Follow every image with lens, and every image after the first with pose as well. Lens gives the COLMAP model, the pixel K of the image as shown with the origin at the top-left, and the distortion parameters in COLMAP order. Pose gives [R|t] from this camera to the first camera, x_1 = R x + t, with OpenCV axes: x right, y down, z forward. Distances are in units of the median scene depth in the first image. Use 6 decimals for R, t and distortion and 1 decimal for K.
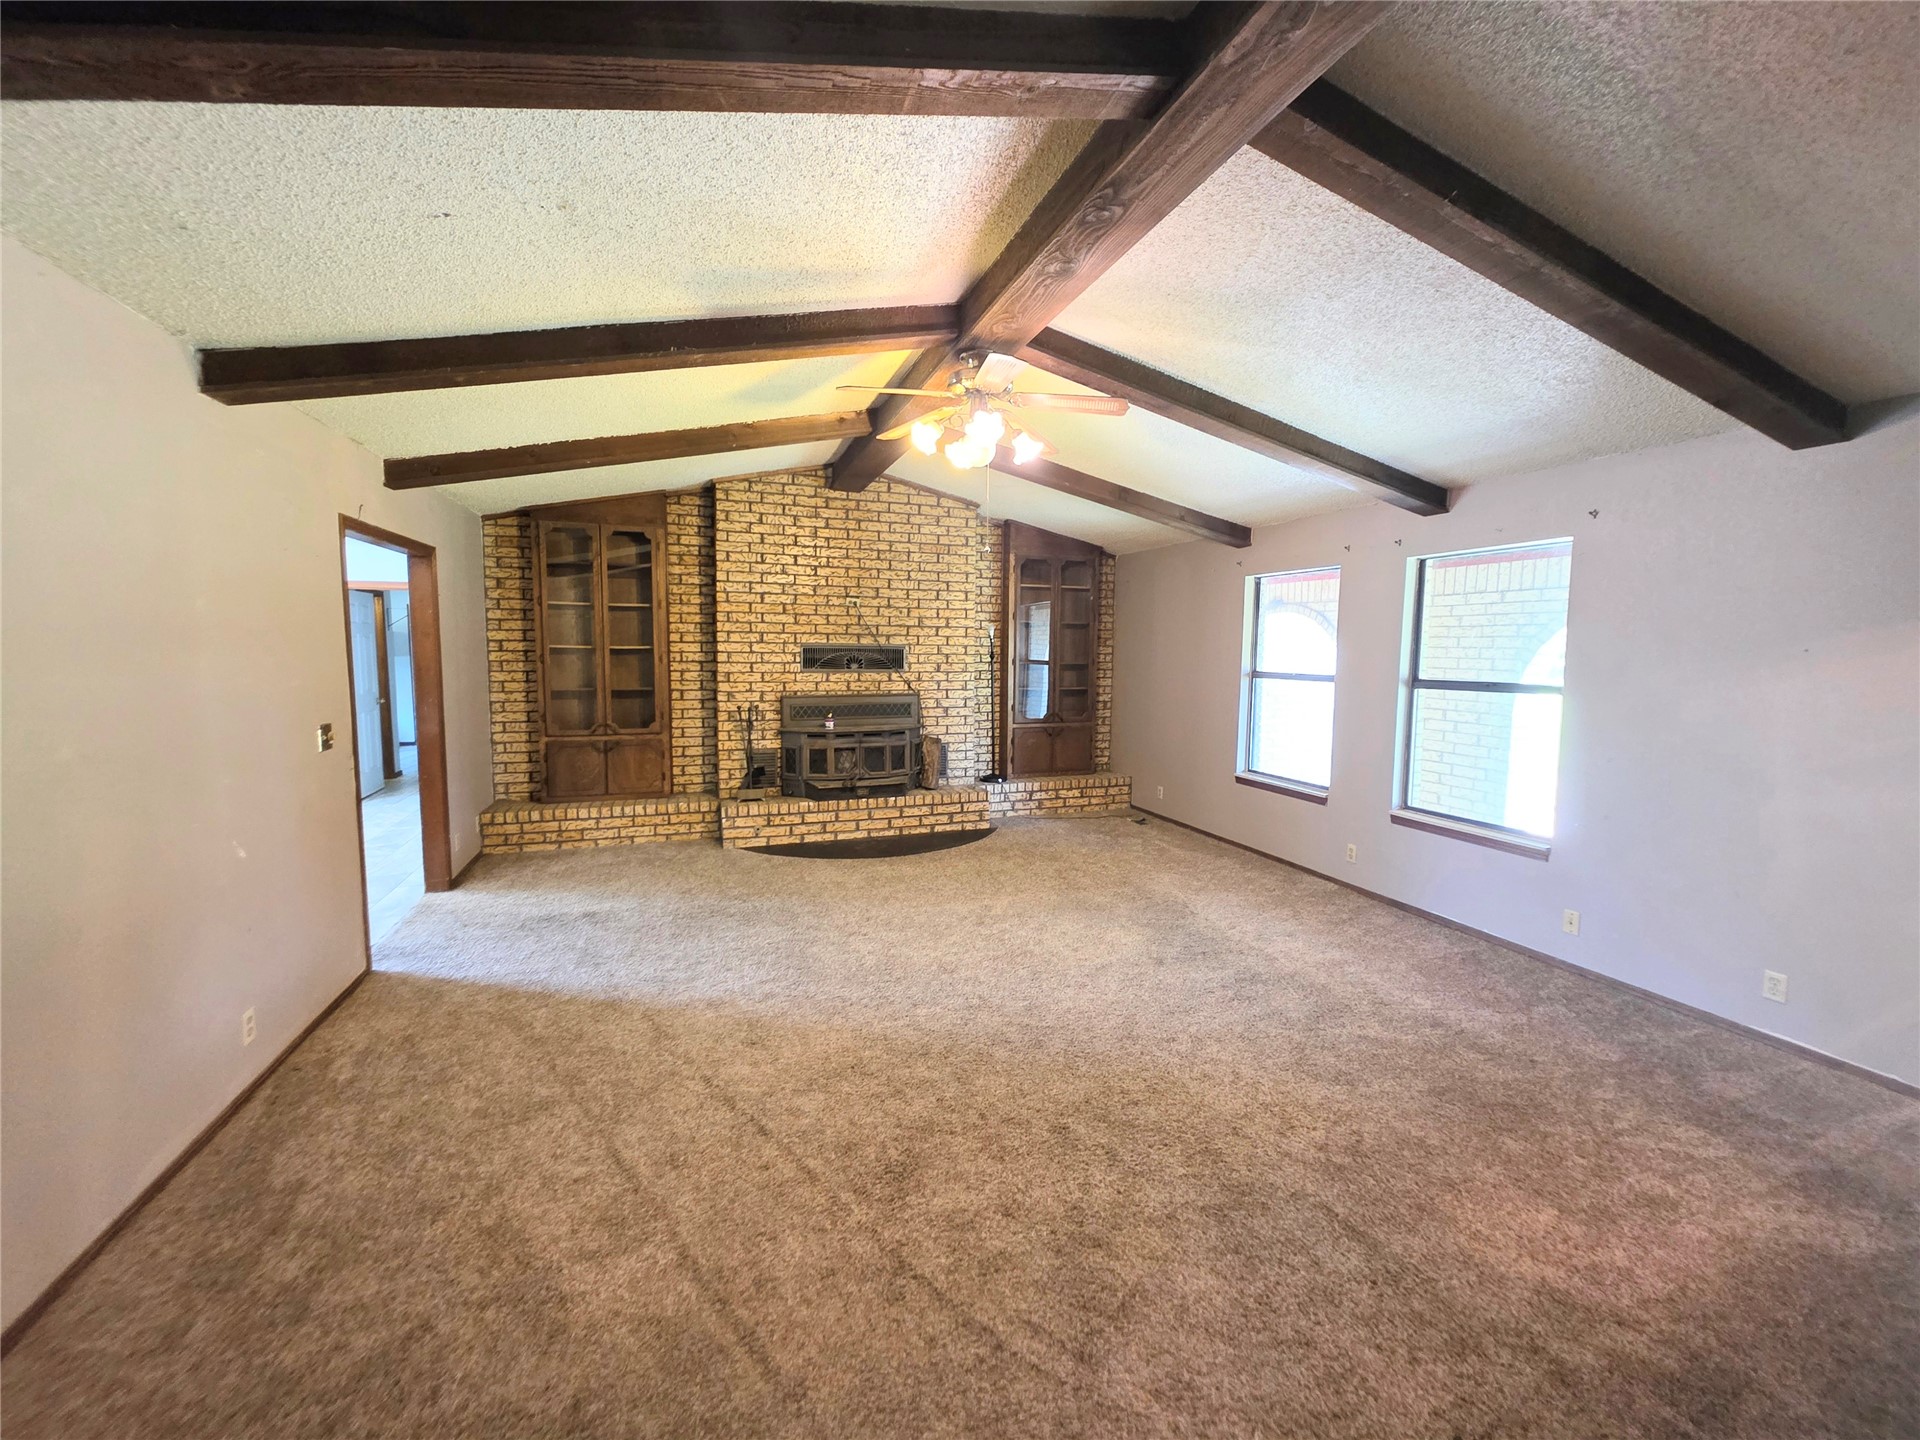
lens RADIAL K [[768.8, 0, 966.2], [0, 768.8, 712.3], [0, 0, 1]] dist [0.000854, 0.000249]
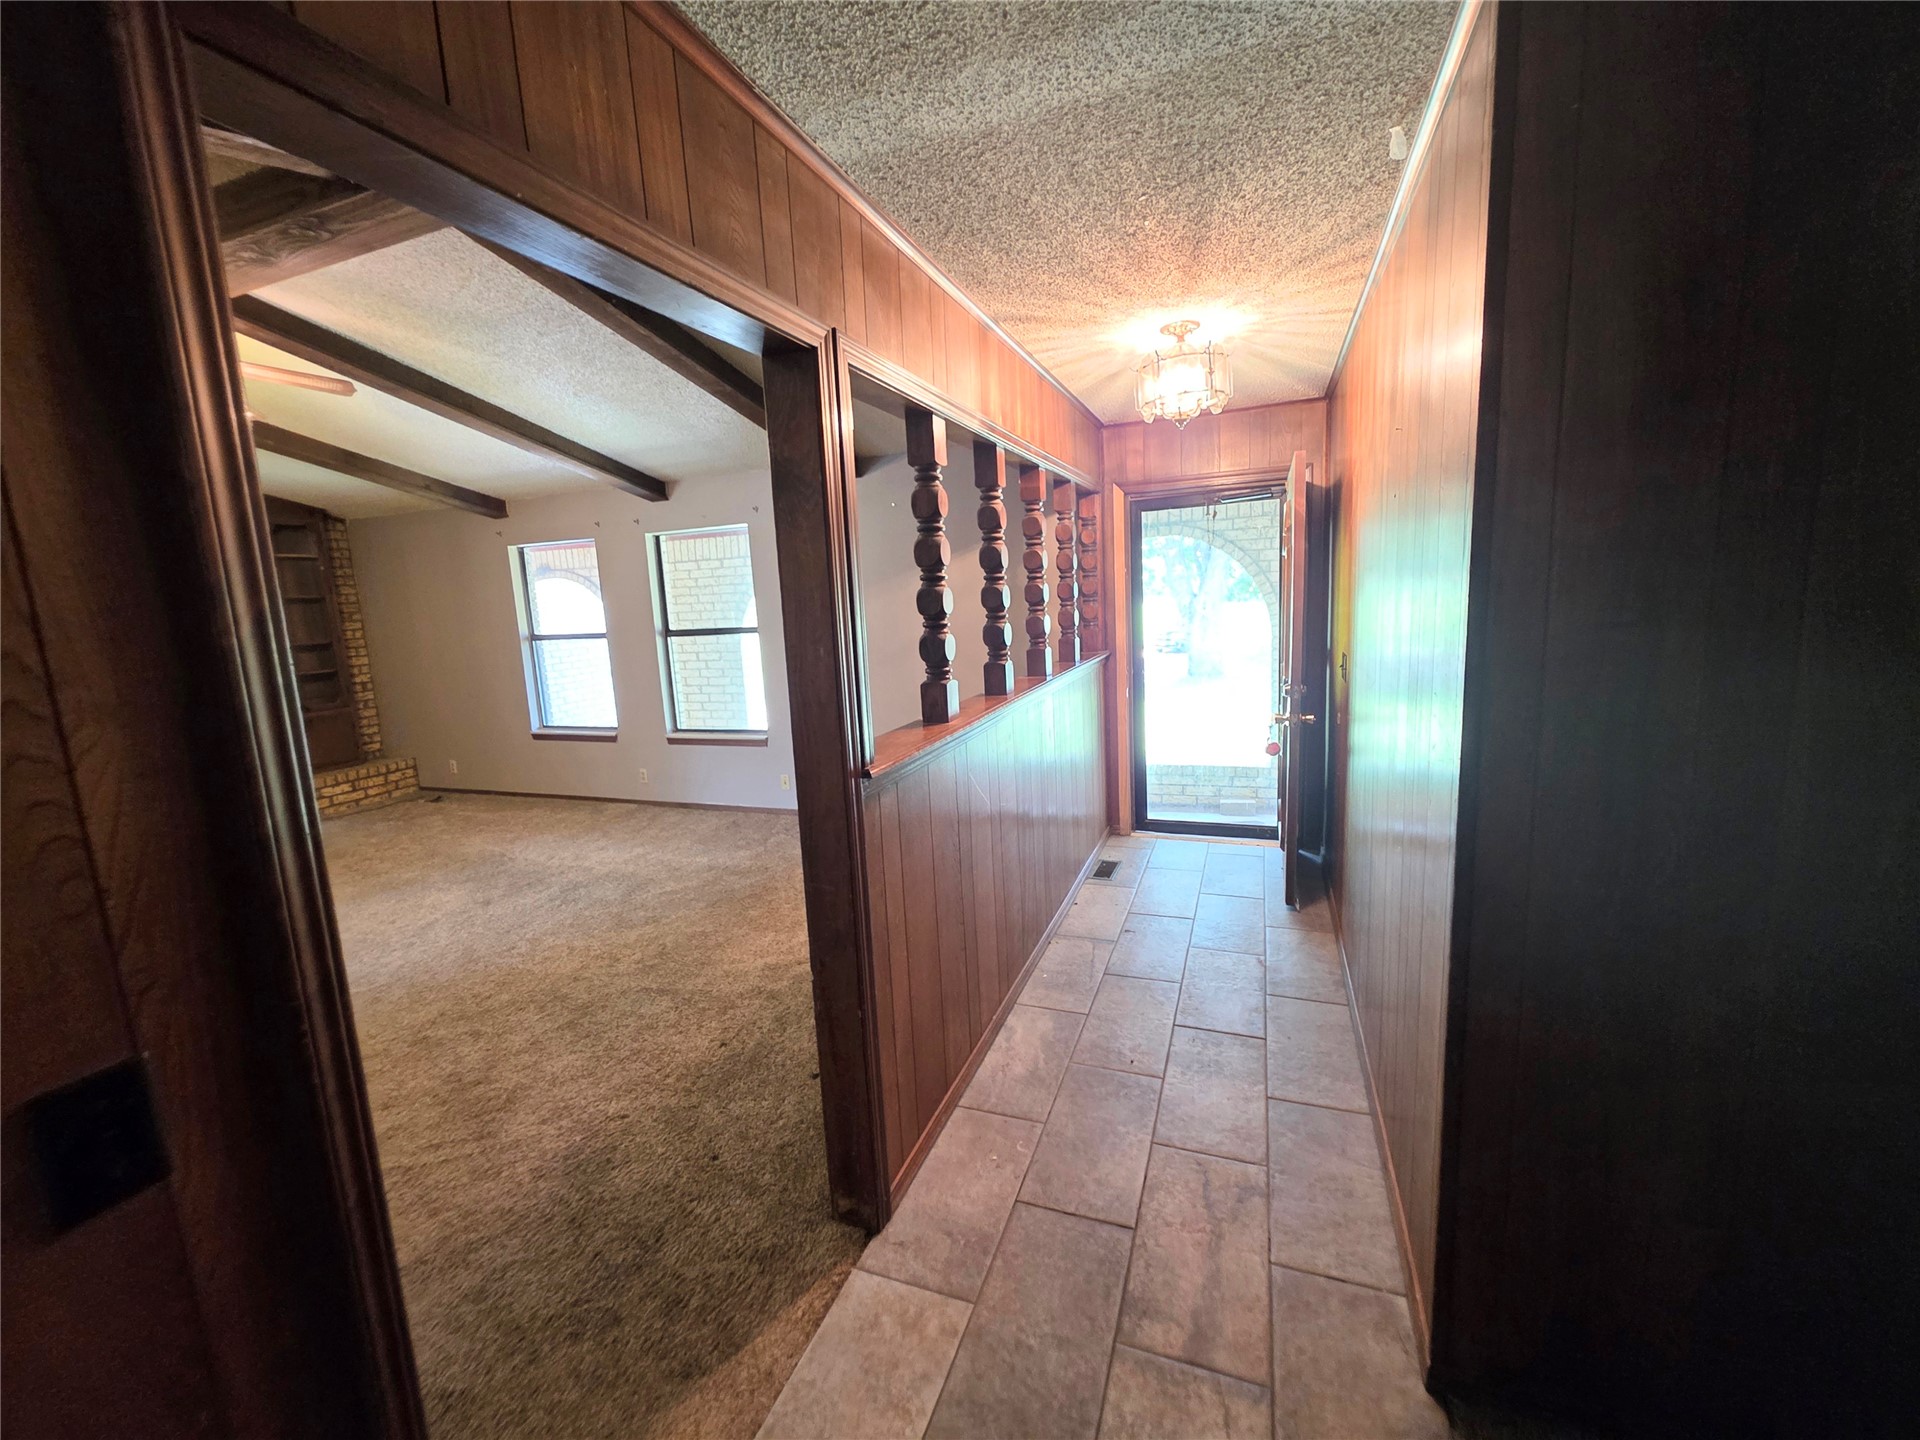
lens RADIAL K [[768.8, 0, 966.2], [0, 768.8, 712.3], [0, 0, 1]] dist [0.000854, 0.000249]
pose [[0.644924, -0.158656, 0.747597, -0.081465], [0.120192, 0.987097, 0.105798, 0.018324], [-0.754736, 0.021624, 0.655672, -0.234517]]
